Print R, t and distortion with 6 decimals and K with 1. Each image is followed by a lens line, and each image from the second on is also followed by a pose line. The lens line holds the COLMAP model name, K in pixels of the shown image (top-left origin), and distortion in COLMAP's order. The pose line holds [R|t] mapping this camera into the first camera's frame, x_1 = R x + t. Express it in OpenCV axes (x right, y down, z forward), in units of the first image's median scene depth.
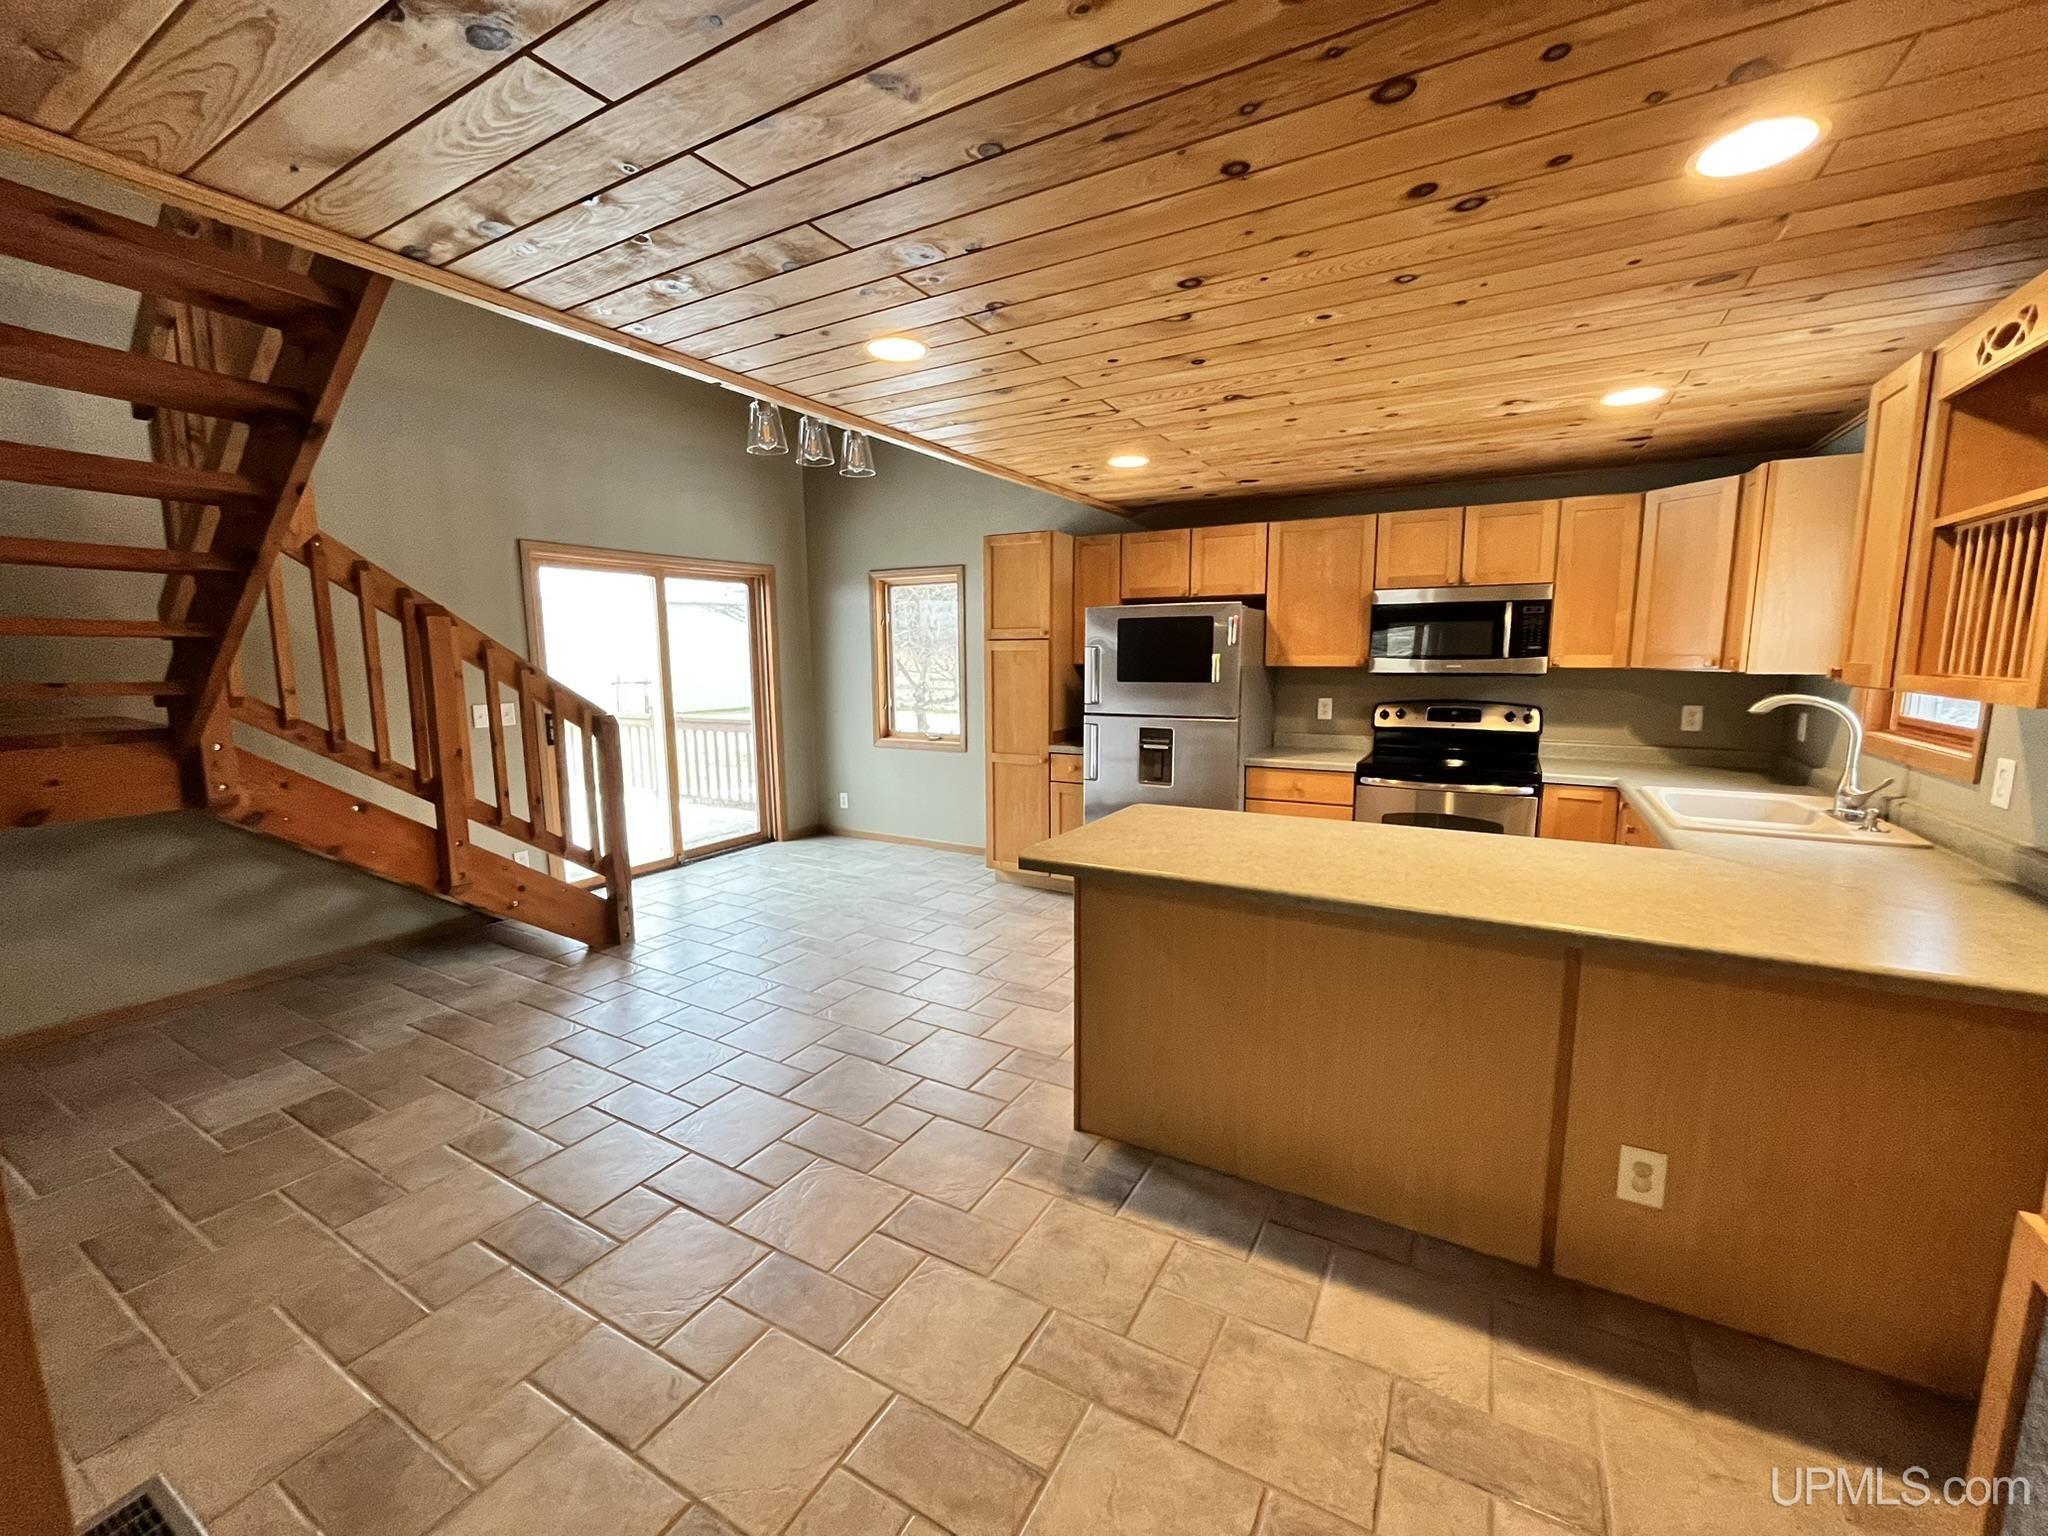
lens RADIAL K [[828.6, 0, 1024.0], [0, 828.6, 768.0], [0, 0, 1]] dist [-0.000103, 0.002853]
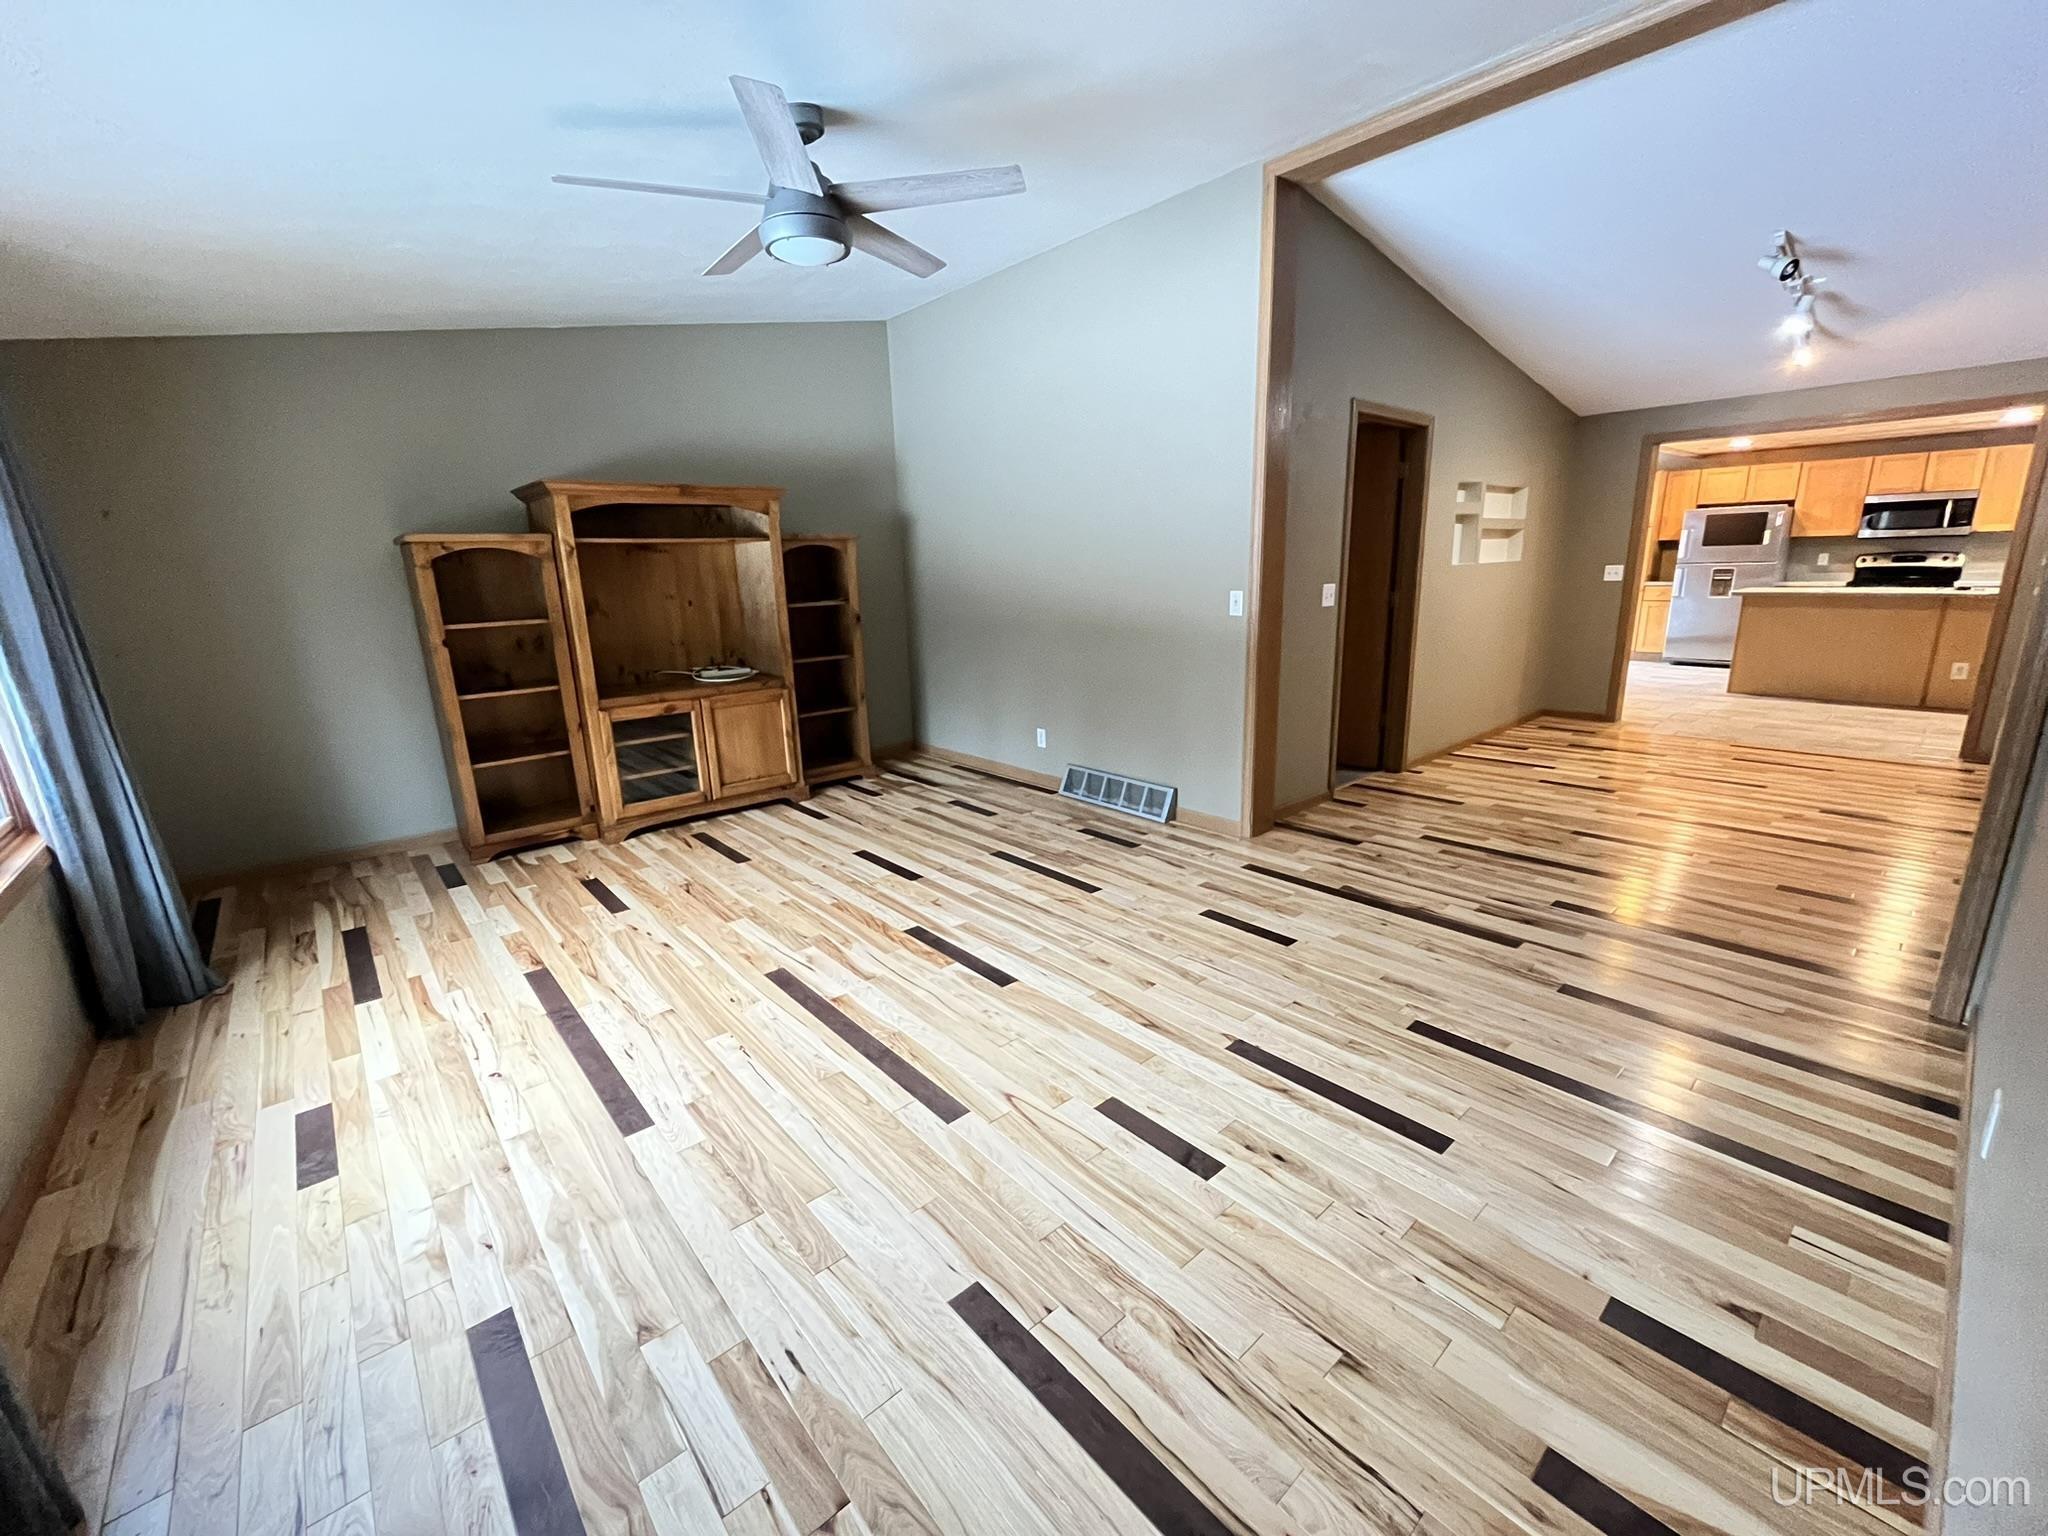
lens RADIAL K [[826.9, 0, 1024.0], [0, 826.9, 768.0], [0, 0, 1]] dist [0.004043, -0.004148]
pose [[0.945739, 0.055127, -0.320218, -0.811333], [-0.019606, 0.993389, 0.113114, 0.248477], [0.324336, -0.100698, 0.940567, -1.571822]]
